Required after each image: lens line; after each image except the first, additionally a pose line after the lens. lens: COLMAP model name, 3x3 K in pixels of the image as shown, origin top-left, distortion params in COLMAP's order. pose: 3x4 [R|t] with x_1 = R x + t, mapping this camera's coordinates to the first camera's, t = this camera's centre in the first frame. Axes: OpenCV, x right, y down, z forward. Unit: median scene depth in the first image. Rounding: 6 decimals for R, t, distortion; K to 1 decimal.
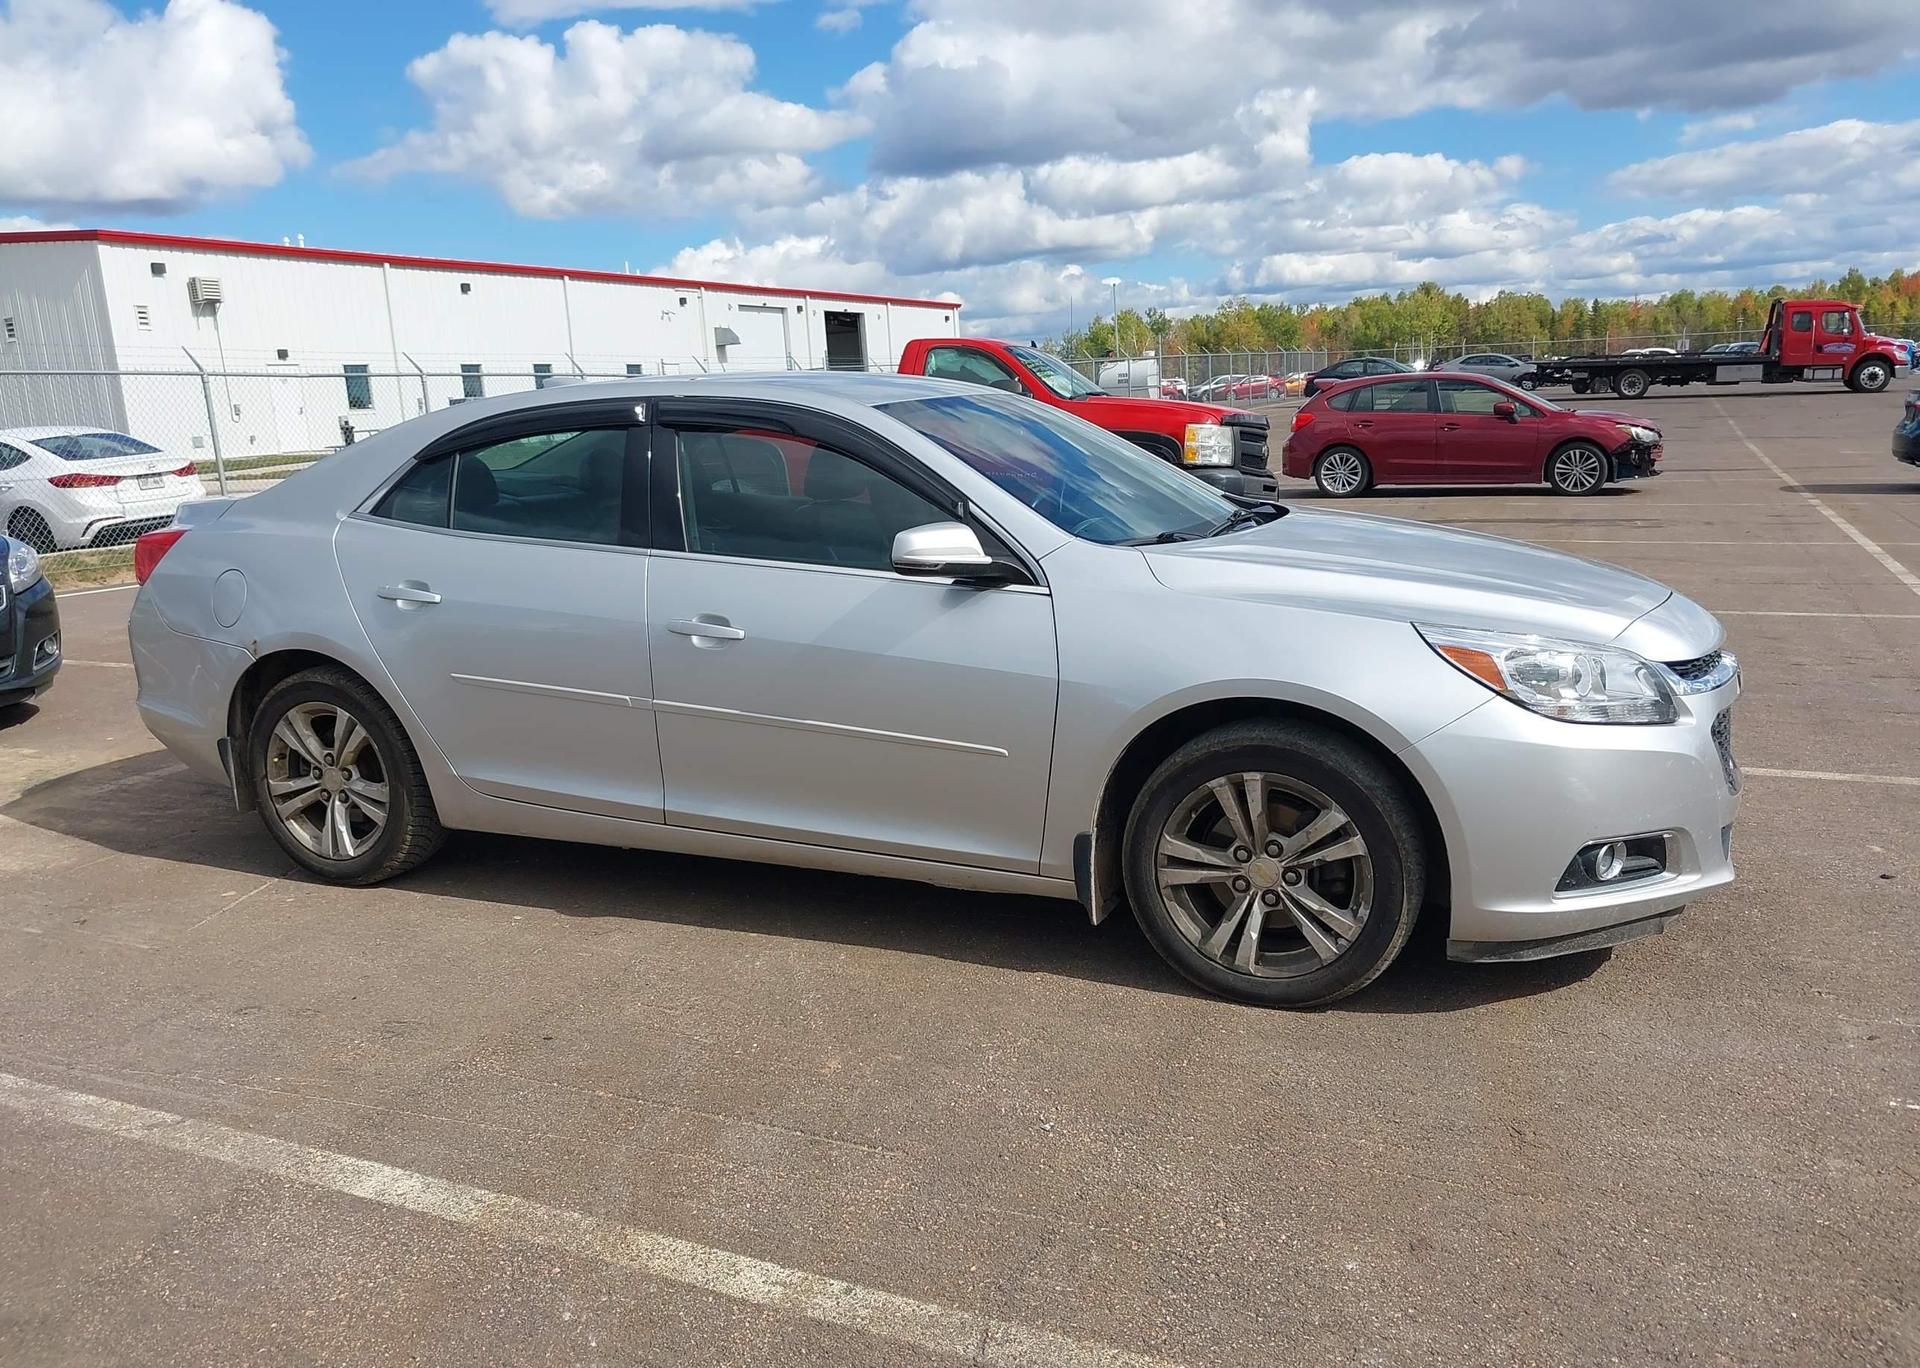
lens RADIAL K [[1514.6, 0, 960.6], [0, 1514.6, 686.9], [0, 0, 1]] dist [0.023818, -0.032439]
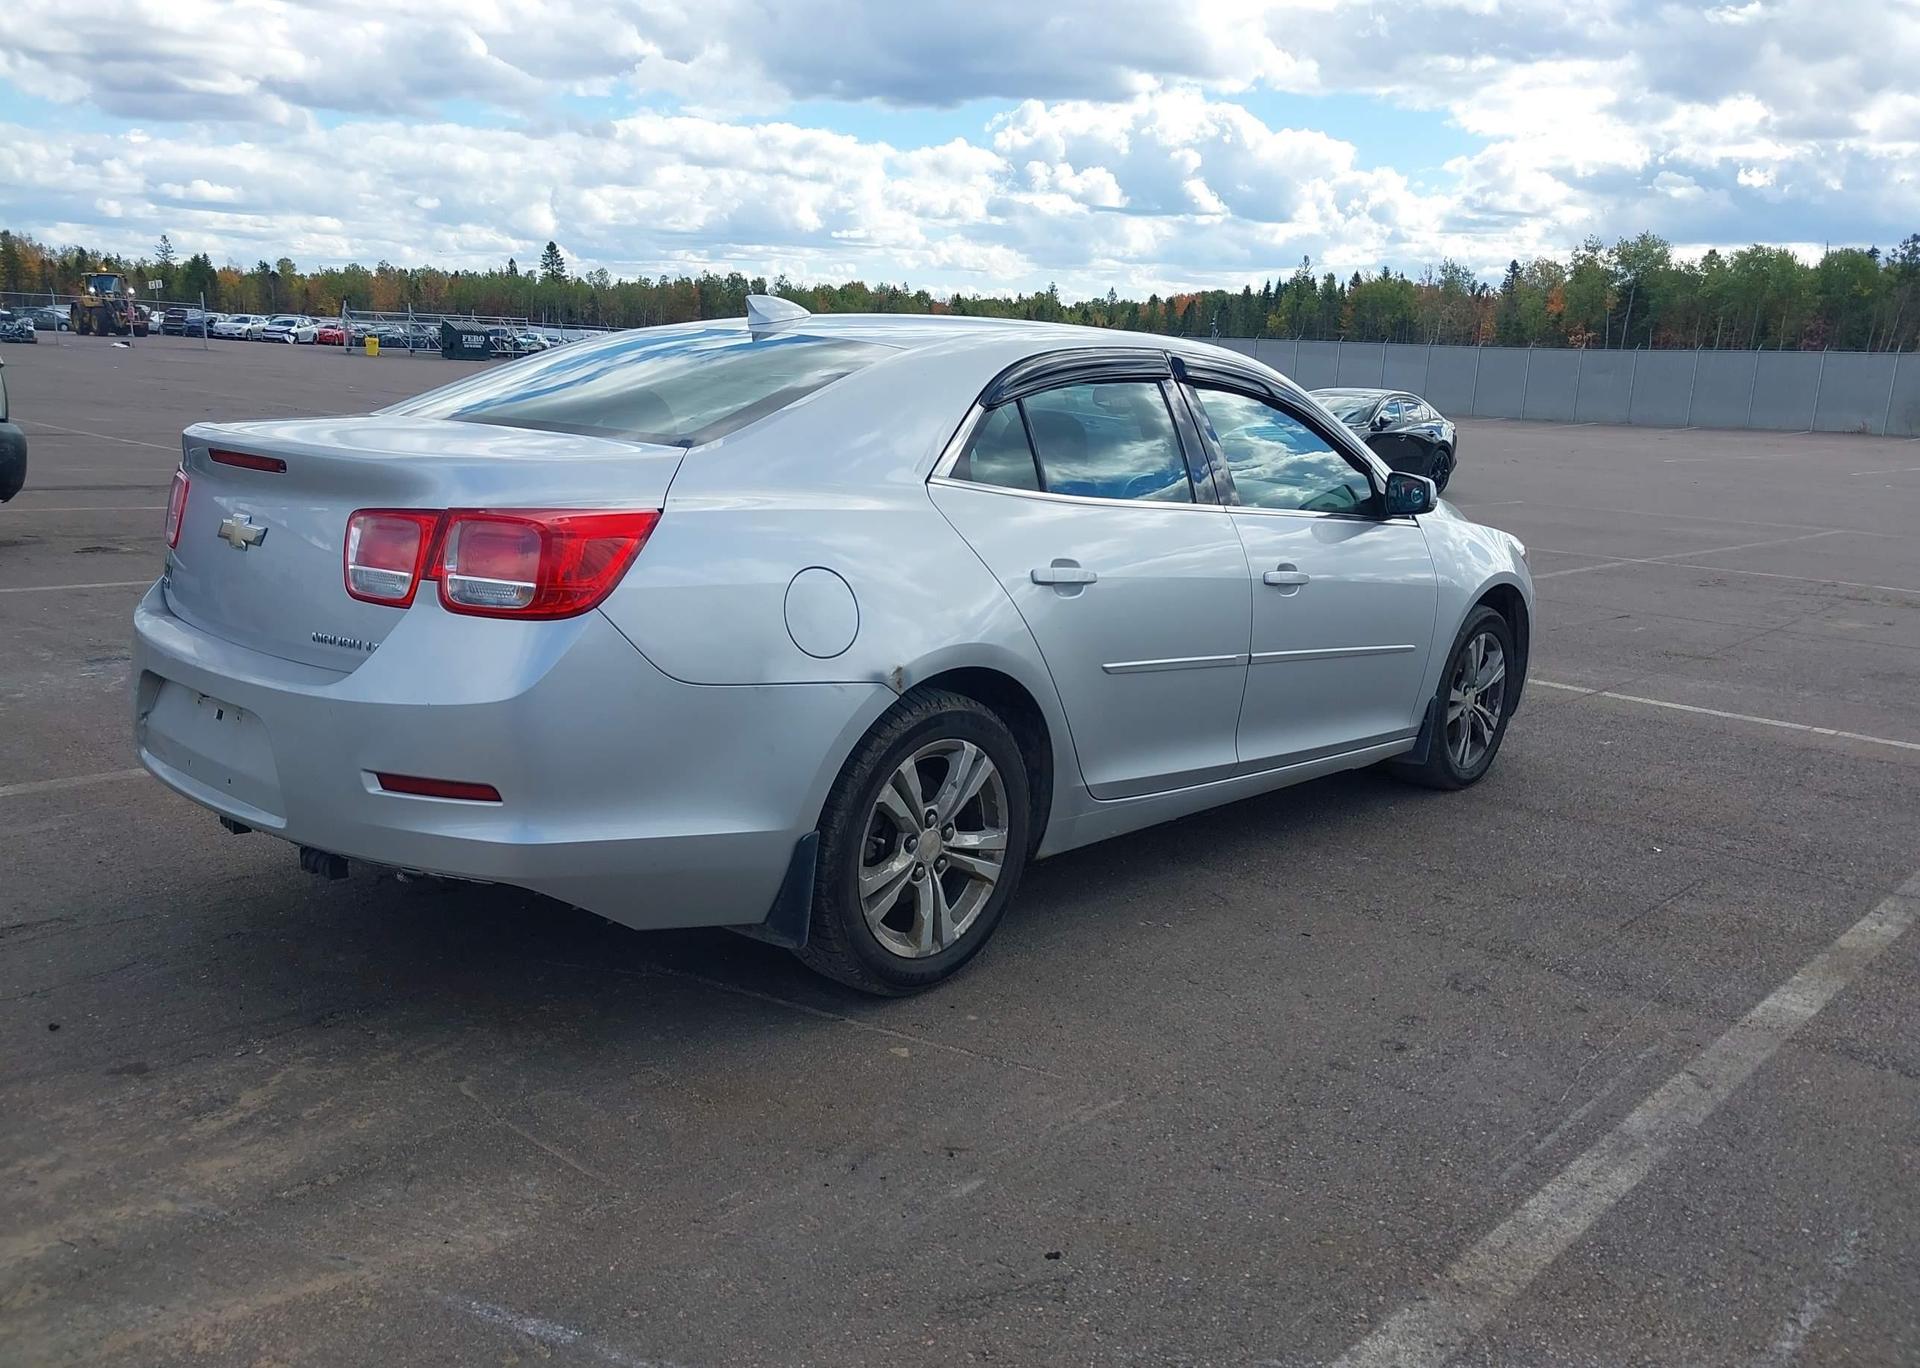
lens RADIAL K [[1489.2, 0, 965.8], [0, 1489.2, 625.2], [0, 0, 1]] dist [0.011484, -0.001400]
pose [[0.325243, -0.101563, 0.940160, -0.675038], [0.117287, 0.990871, 0.066467, -0.055677], [-0.938329, 0.088650, 0.334186, 0.469961]]
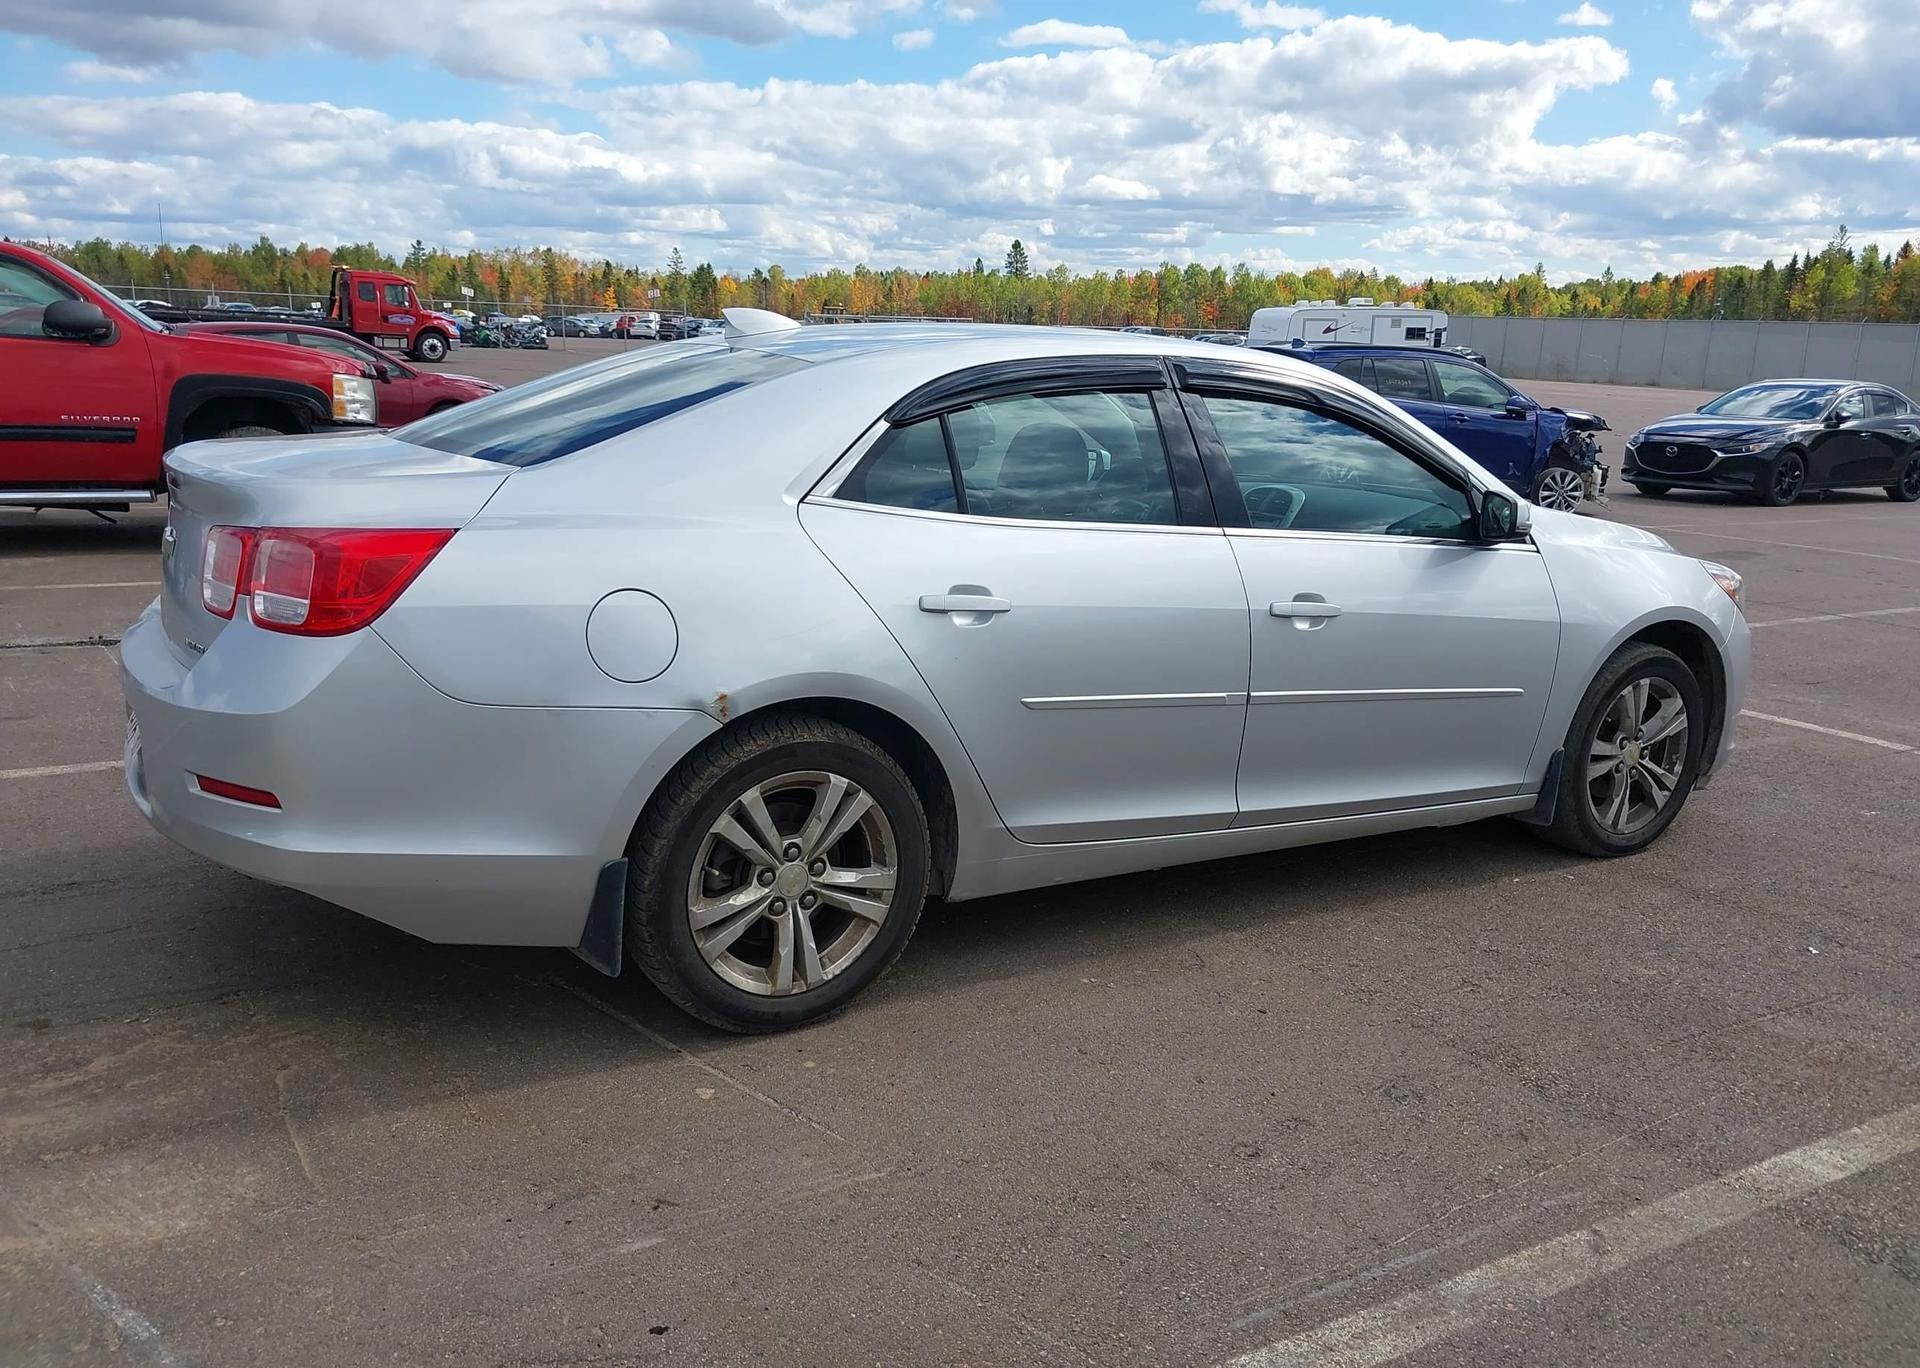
lens RADIAL K [[1514.6, 0, 971.5], [0, 1514.6, 624.7], [0, 0, 1]] dist [0.023818, -0.032439]
pose [[0.578480, -0.086494, 0.811098, -0.583696], [0.096598, 0.994629, 0.037171, -0.046318], [-0.809956, 0.056847, 0.583728, 0.332591]]
